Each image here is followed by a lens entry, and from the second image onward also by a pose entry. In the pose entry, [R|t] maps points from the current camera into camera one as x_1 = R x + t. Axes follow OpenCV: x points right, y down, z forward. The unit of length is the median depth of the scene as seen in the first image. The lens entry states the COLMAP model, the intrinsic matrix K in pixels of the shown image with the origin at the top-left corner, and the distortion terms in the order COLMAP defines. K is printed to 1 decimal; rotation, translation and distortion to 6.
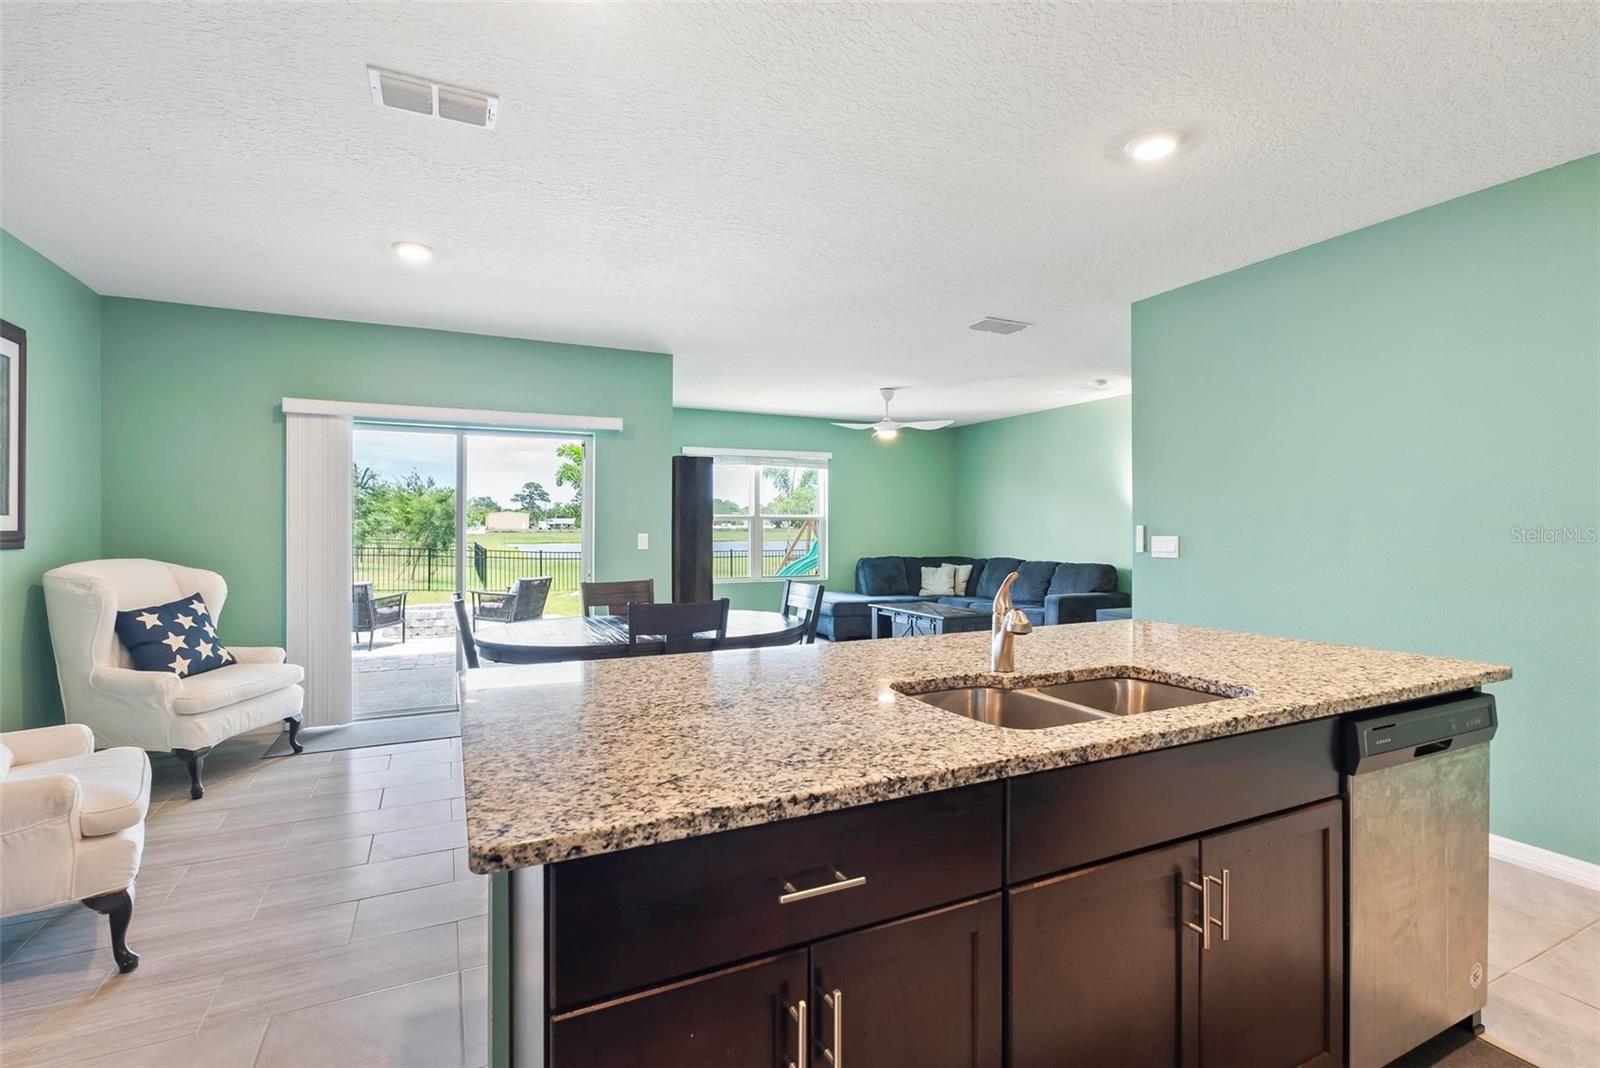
lens RADIAL K [[752.1, 0, 809.9], [0, 752.1, 511.2], [0, 0, 1]] dist [-0.004382, -0.000137]
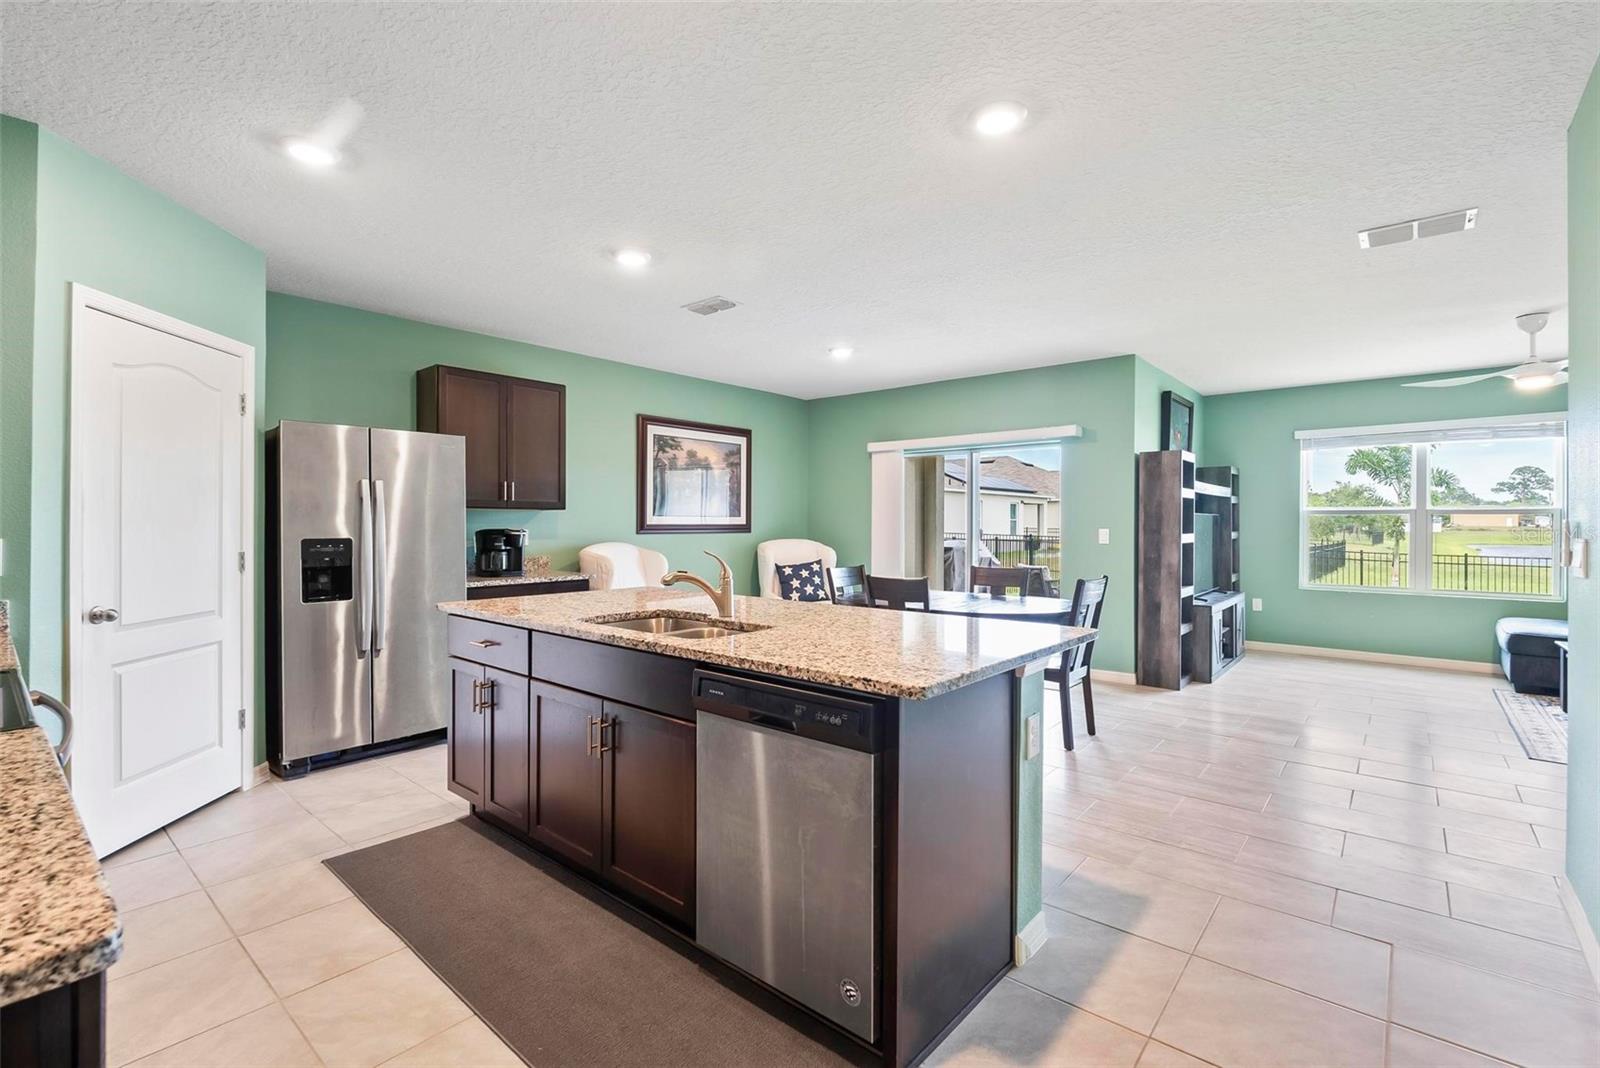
lens RADIAL K [[717.7, 0, 782.3], [0, 717.7, 522.0], [0, 0, 1]] dist [-0.004522, -0.000599]
pose [[0.384078, -0.001263, -0.923300, 0.715270], [0.018368, 0.999812, 0.006273, 0.006734], [0.923118, -0.019368, 0.384029, 0.242411]]
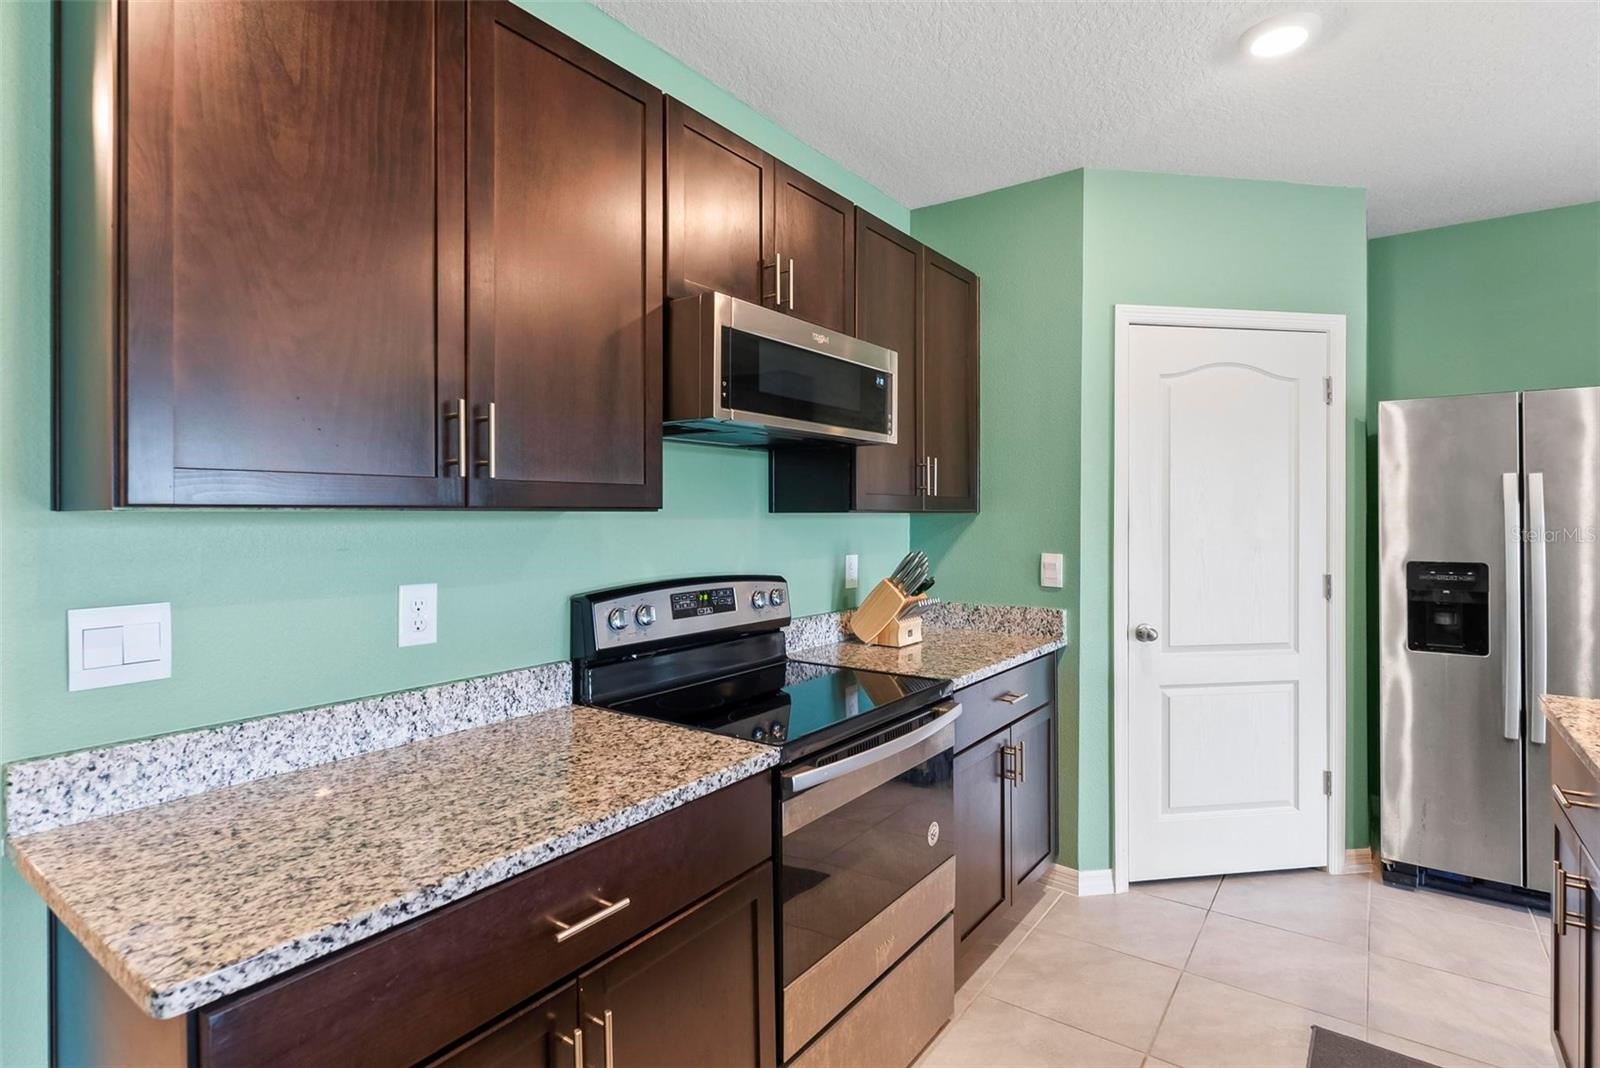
lens RADIAL K [[796.4, 0, 828.9], [0, 796.4, 514.6], [0, 0, 1]] dist [-0.004416, 0.003614]
pose [[-0.875833, 0.001442, -0.482612, 0.485966], [0.012157, 0.999744, -0.019075, -0.011014], [0.482461, -0.022573, -0.875626, 0.397822]]
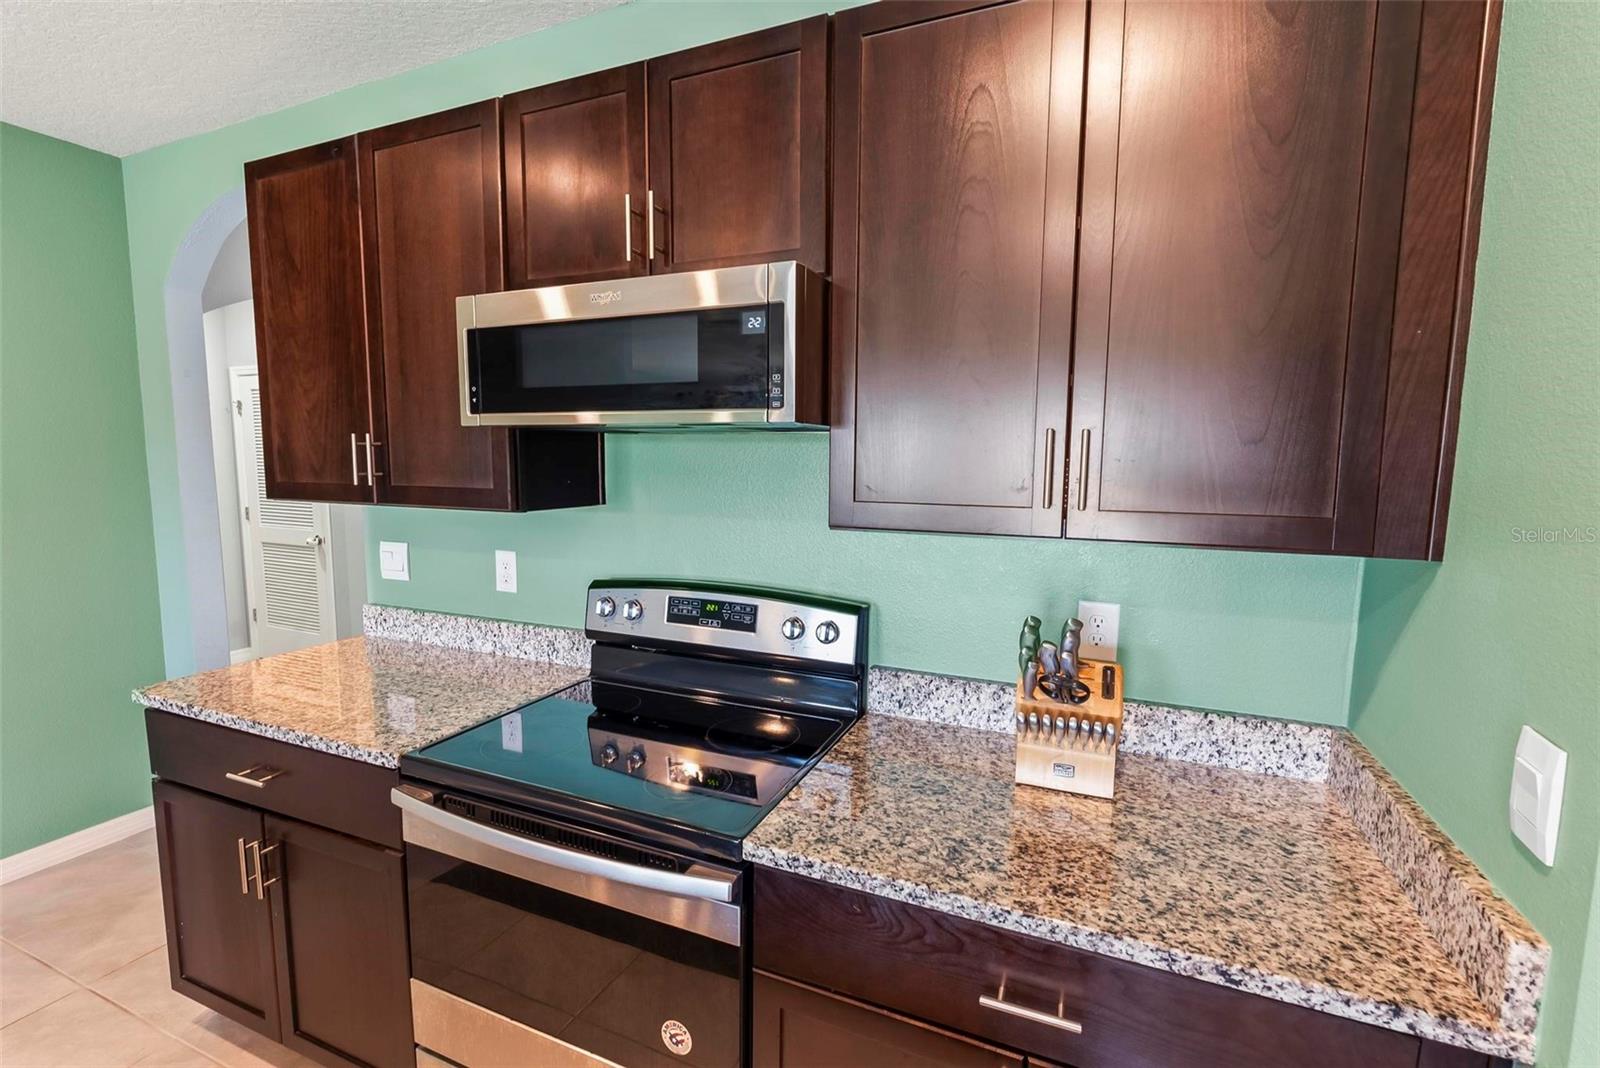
lens RADIAL K [[717.7, 0, 796.6], [0, 717.7, 535.6], [0, 0, 1]] dist [-0.004522, -0.000599]
pose [[-0.647259, -0.089787, 0.756964, -0.016313], [-0.027054, 0.995119, 0.094902, -0.049211], [-0.761790, 0.040948, -0.646529, 0.145030]]
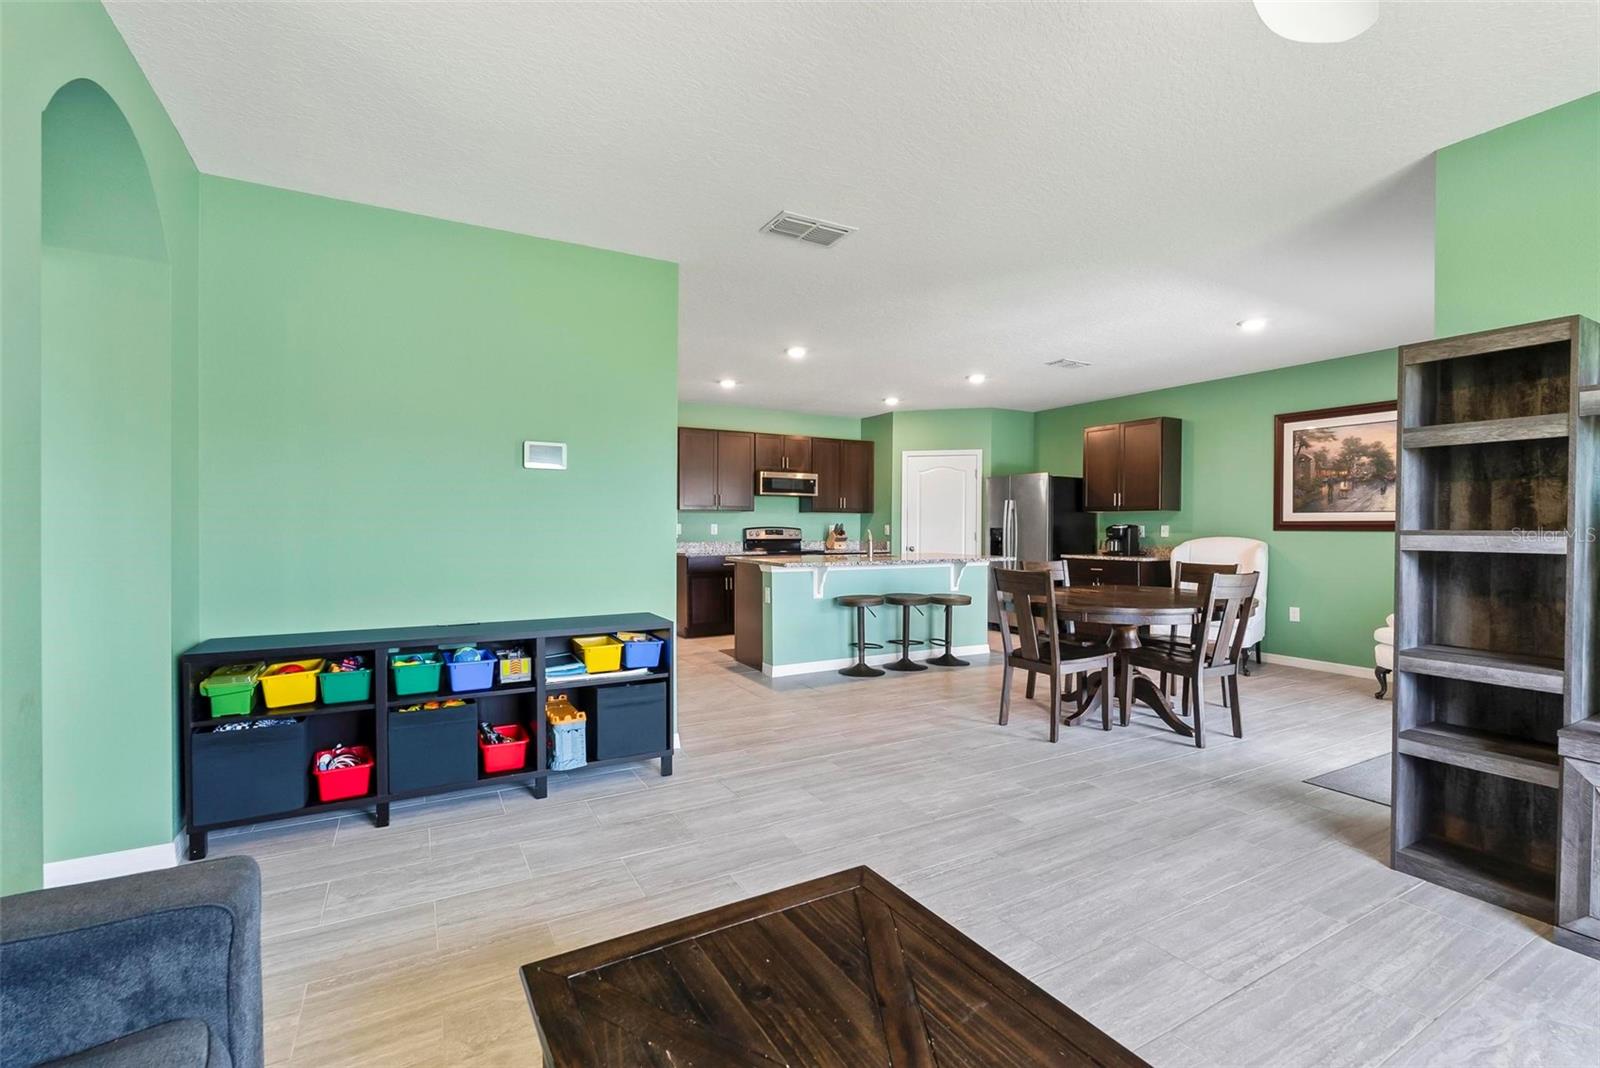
lens RADIAL K [[717.7, 0, 823.7], [0, 717.7, 519.2], [0, 0, 1]] dist [-0.004522, -0.000599]
pose [[-0.997312, -0.005035, -0.073097, 0.323384], [-0.002754, 0.999507, -0.031279, 0.058885], [0.073218, -0.030994, -0.996834, 1.920238]]
